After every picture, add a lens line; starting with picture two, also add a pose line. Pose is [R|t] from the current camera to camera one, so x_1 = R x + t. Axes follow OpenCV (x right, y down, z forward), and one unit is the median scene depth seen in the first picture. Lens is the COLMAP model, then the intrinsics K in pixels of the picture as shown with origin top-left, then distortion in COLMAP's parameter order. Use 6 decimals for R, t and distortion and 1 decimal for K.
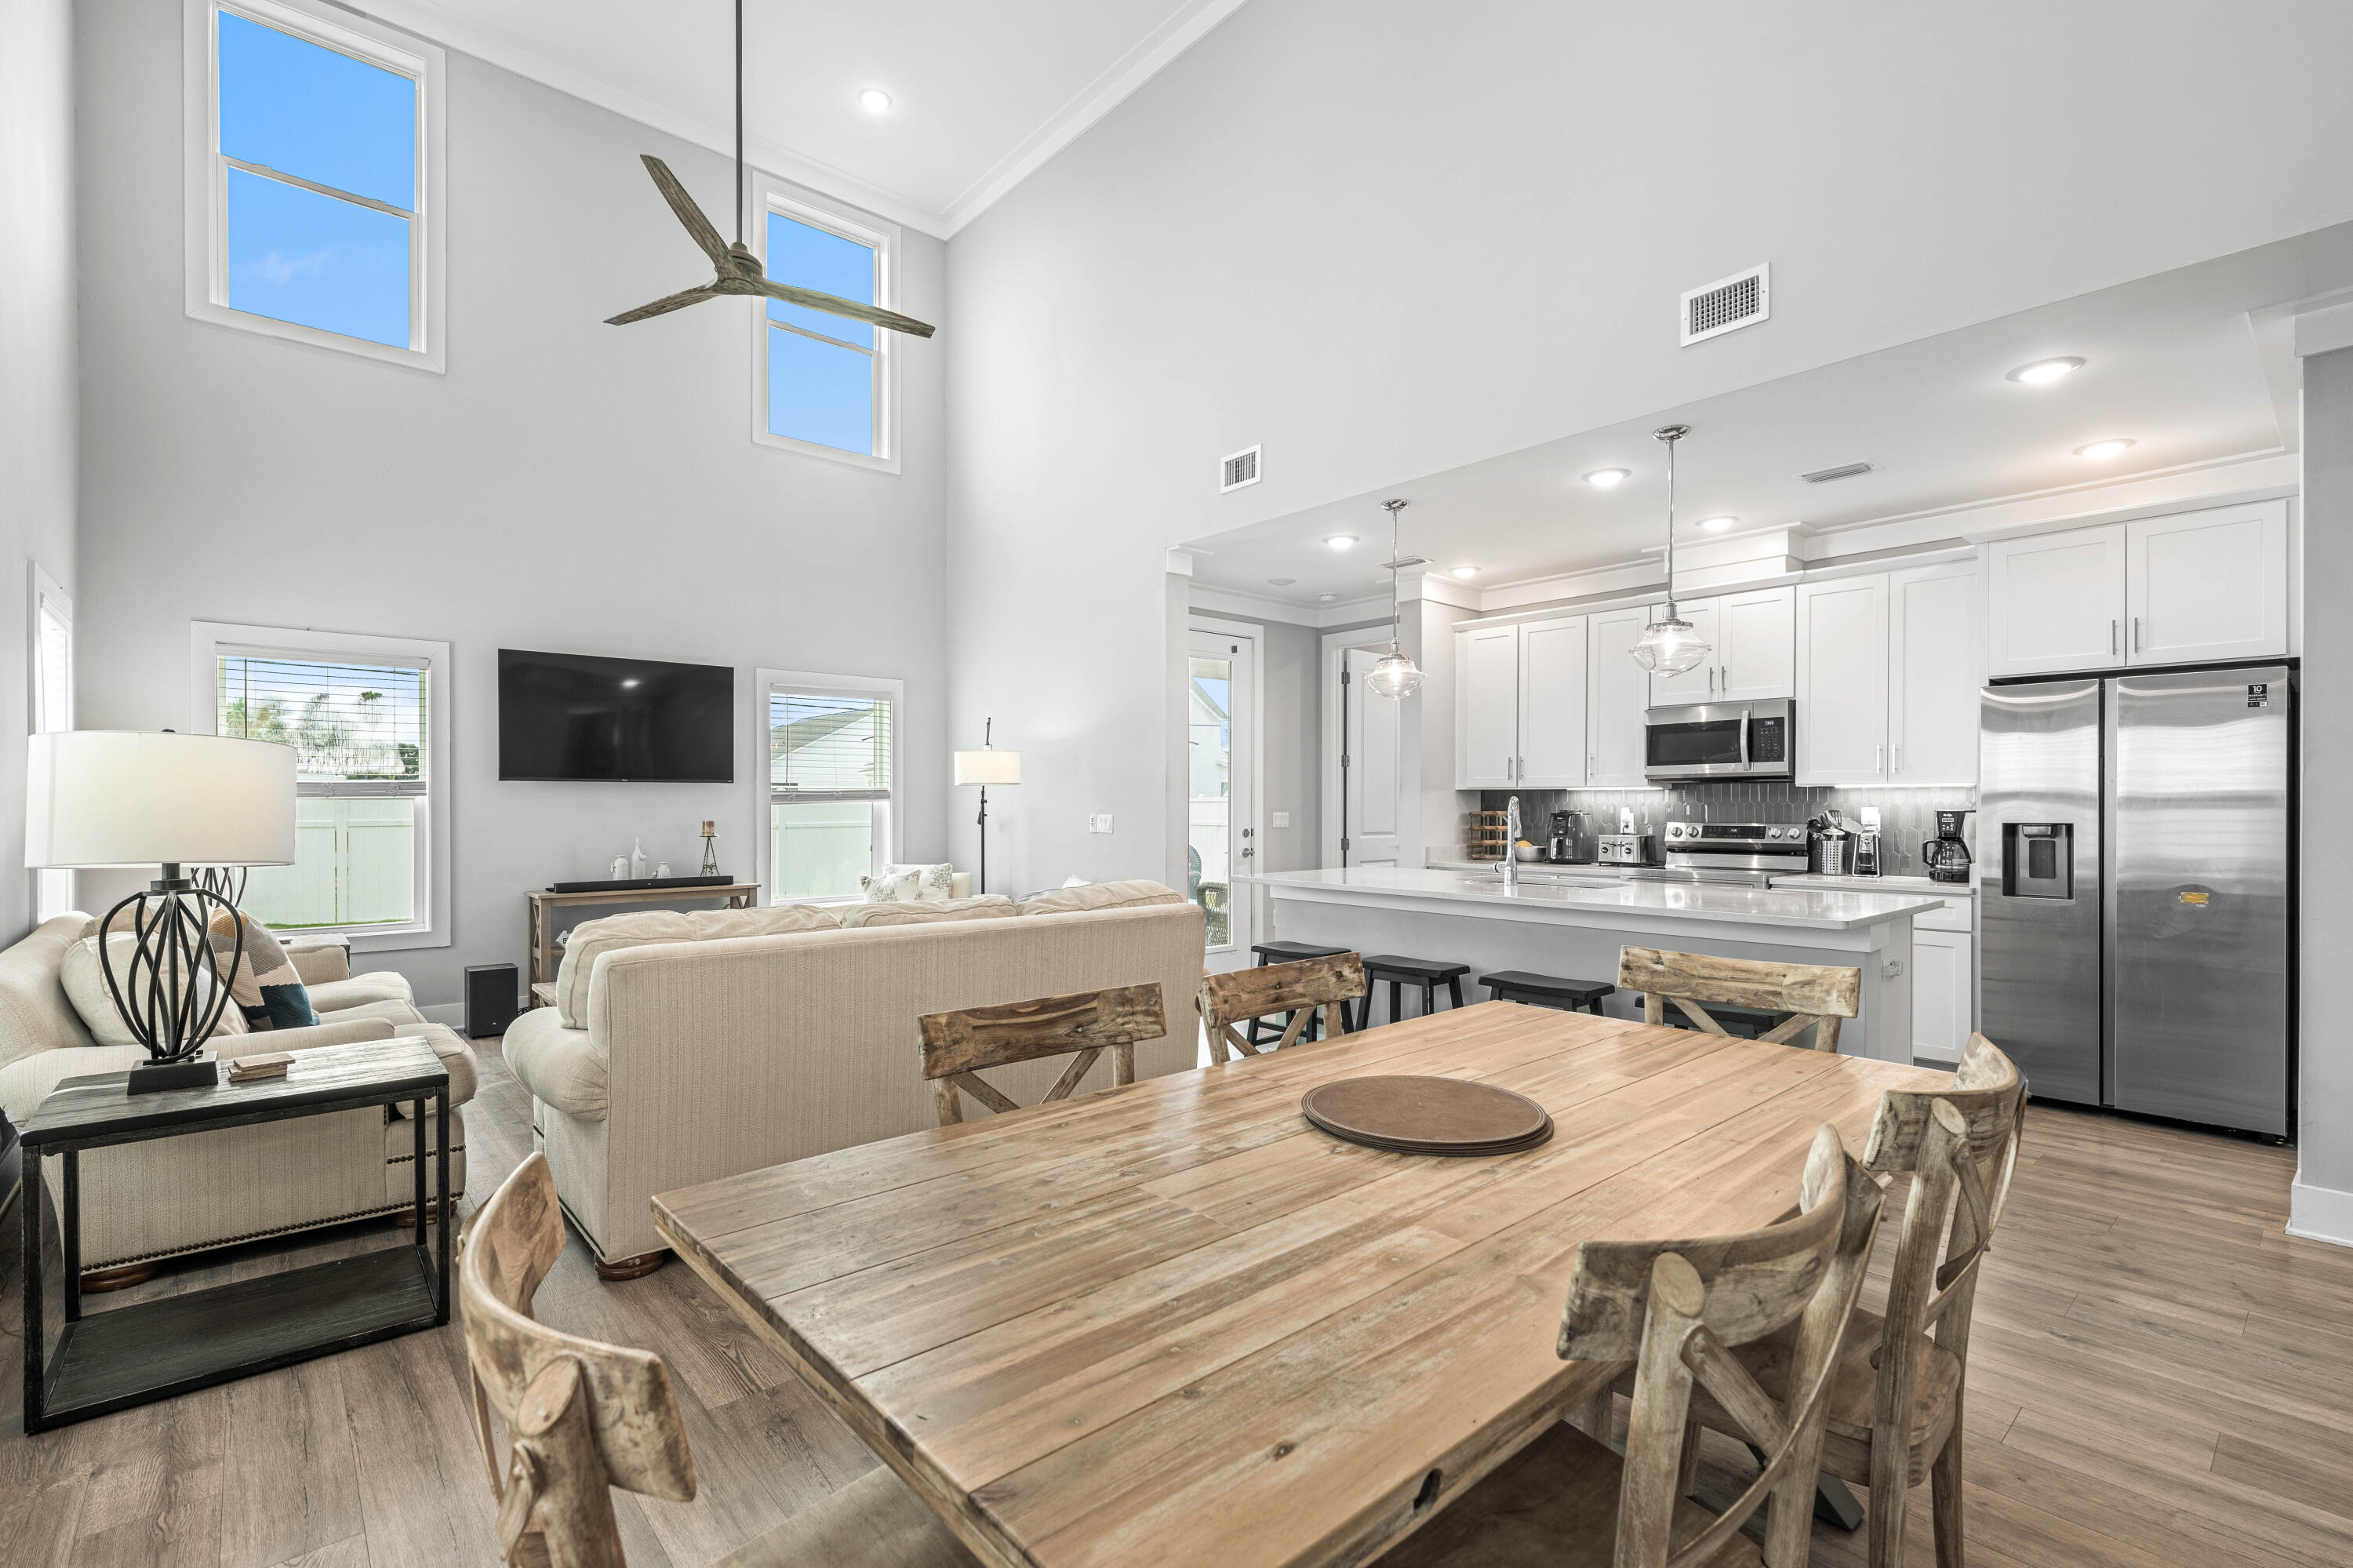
lens RADIAL K [[1068.3, 0, 1140.2], [0, 1068.3, 806.1], [0, 0, 1]] dist [0.015271, -0.000180]
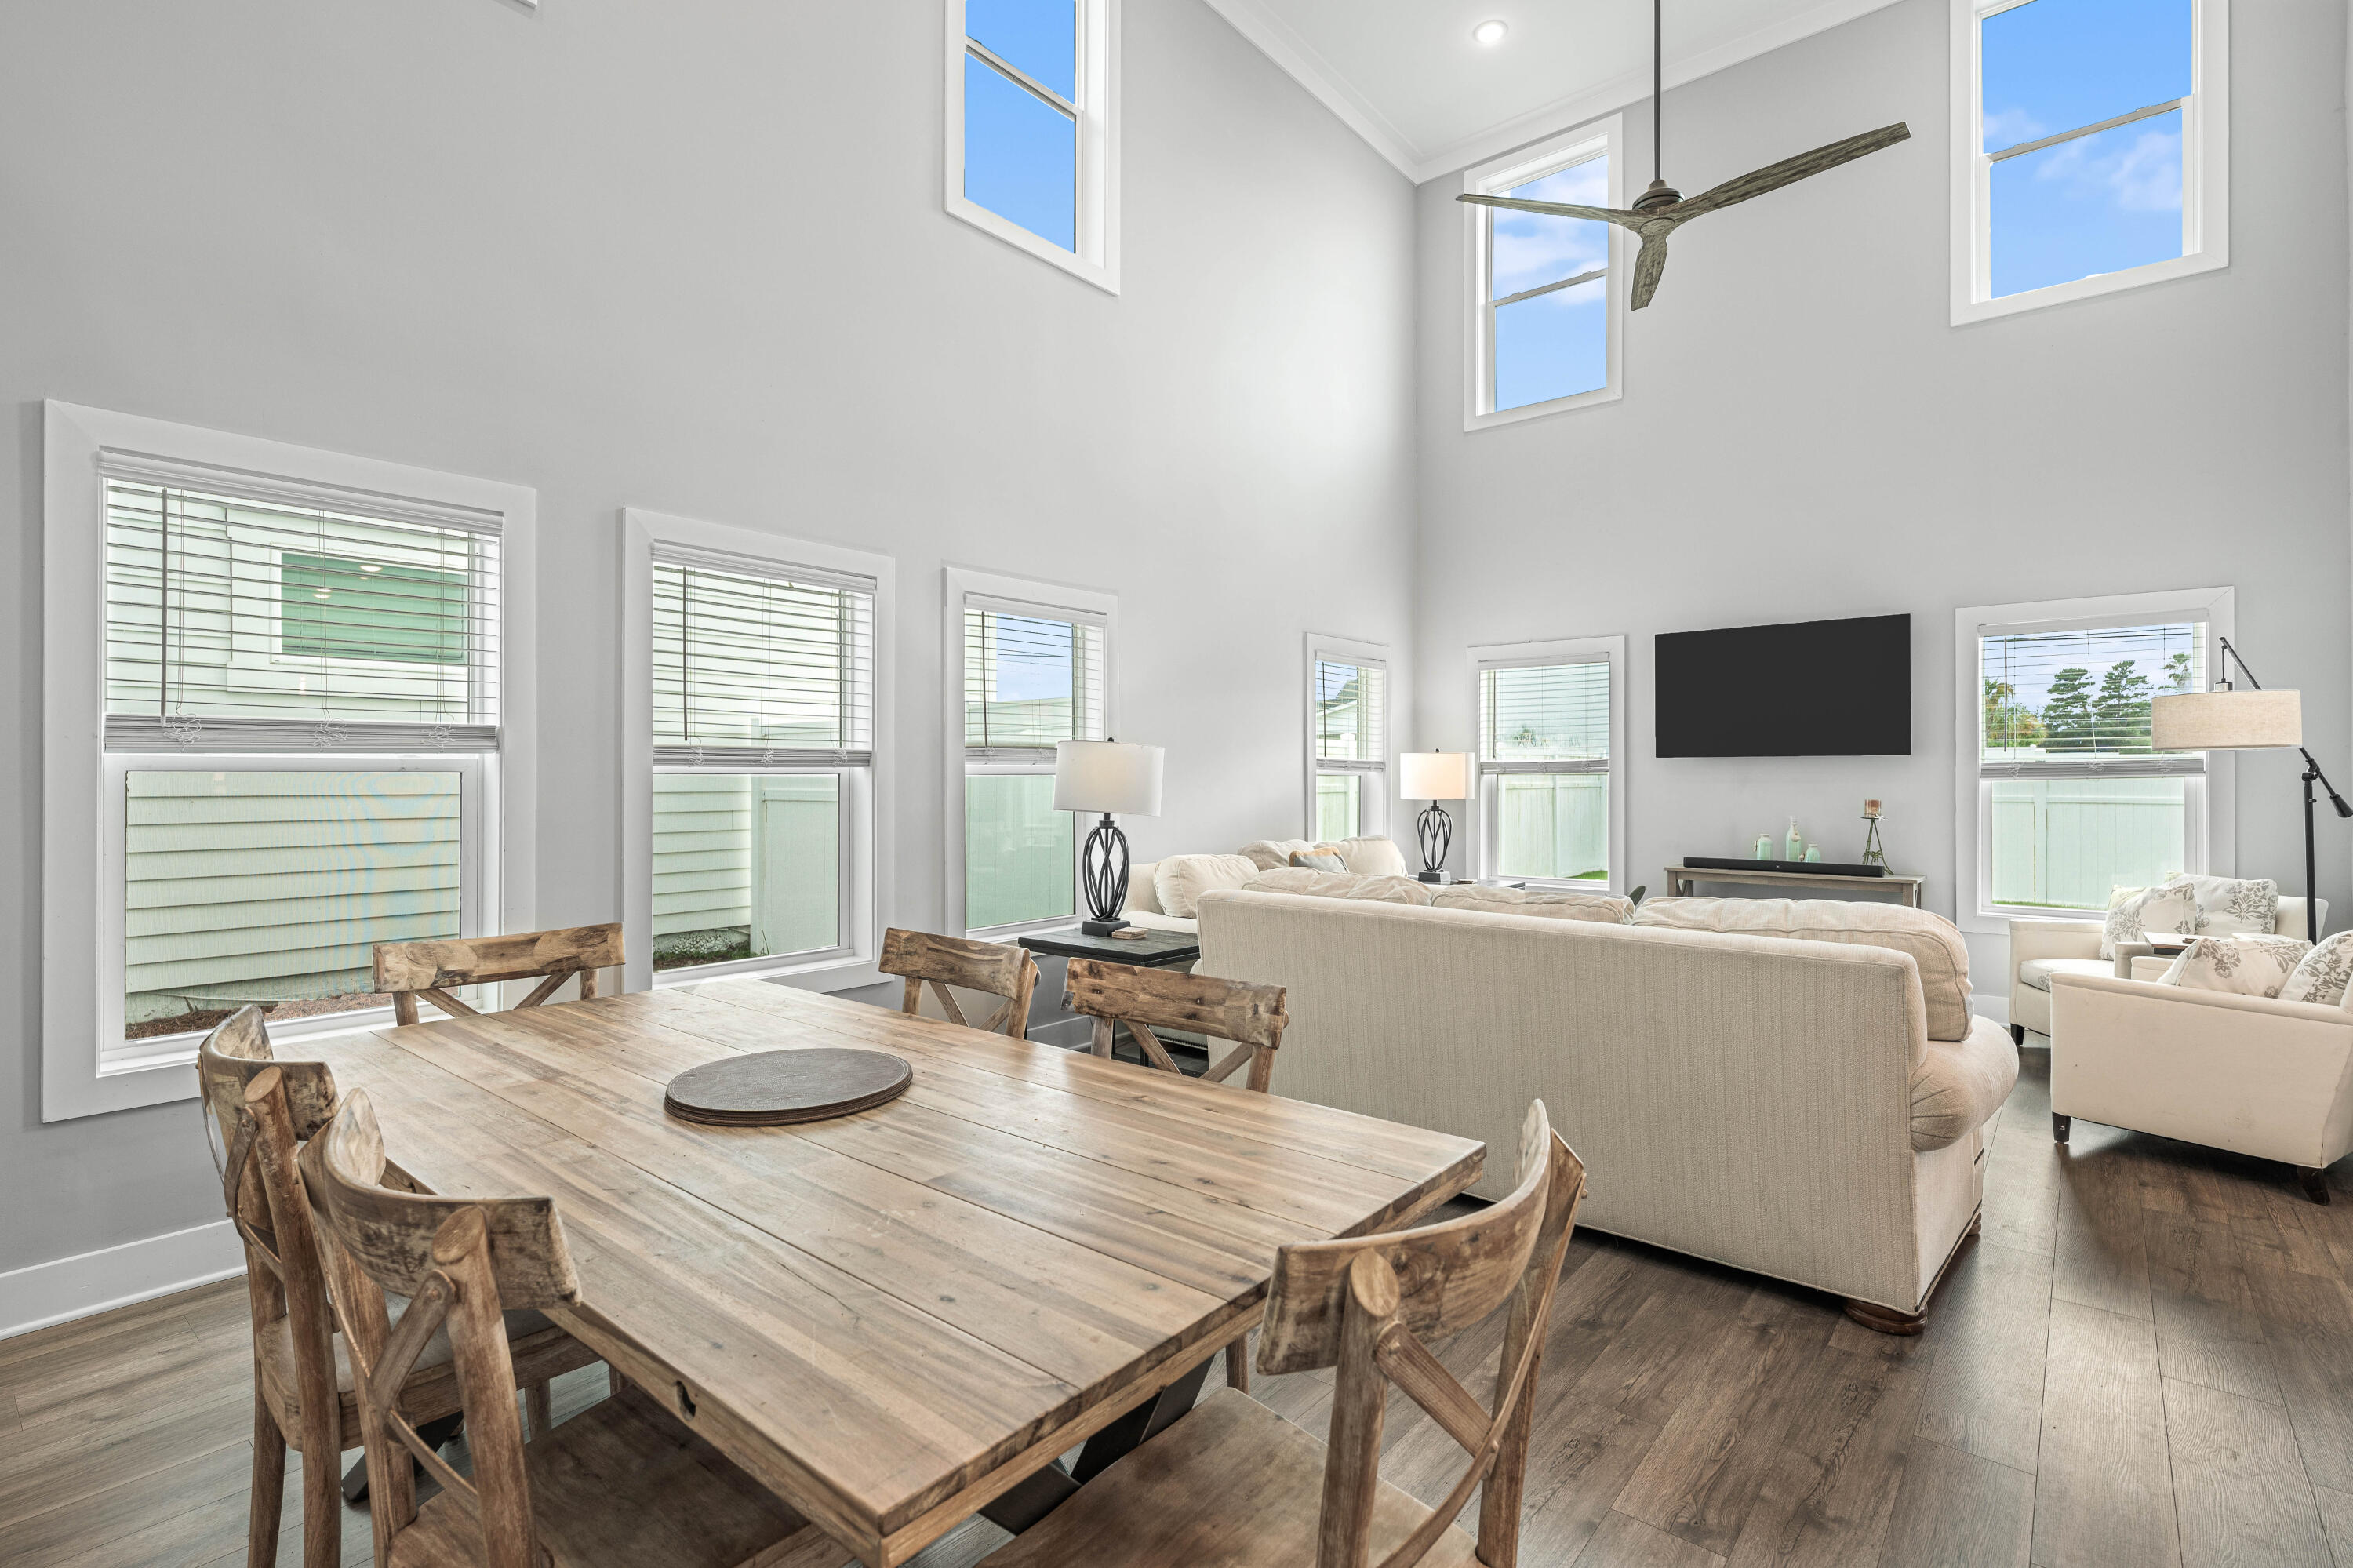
lens RADIAL K [[1068.3, 0, 1161.2], [0, 1068.3, 788.7], [0, 0, 1]] dist [0.015271, -0.000180]
pose [[0.158405, 0.009422, -0.987329, 0.386414], [-0.002605, 0.999955, 0.009125, -0.001458], [0.987371, 0.001127, 0.158423, 0.345430]]
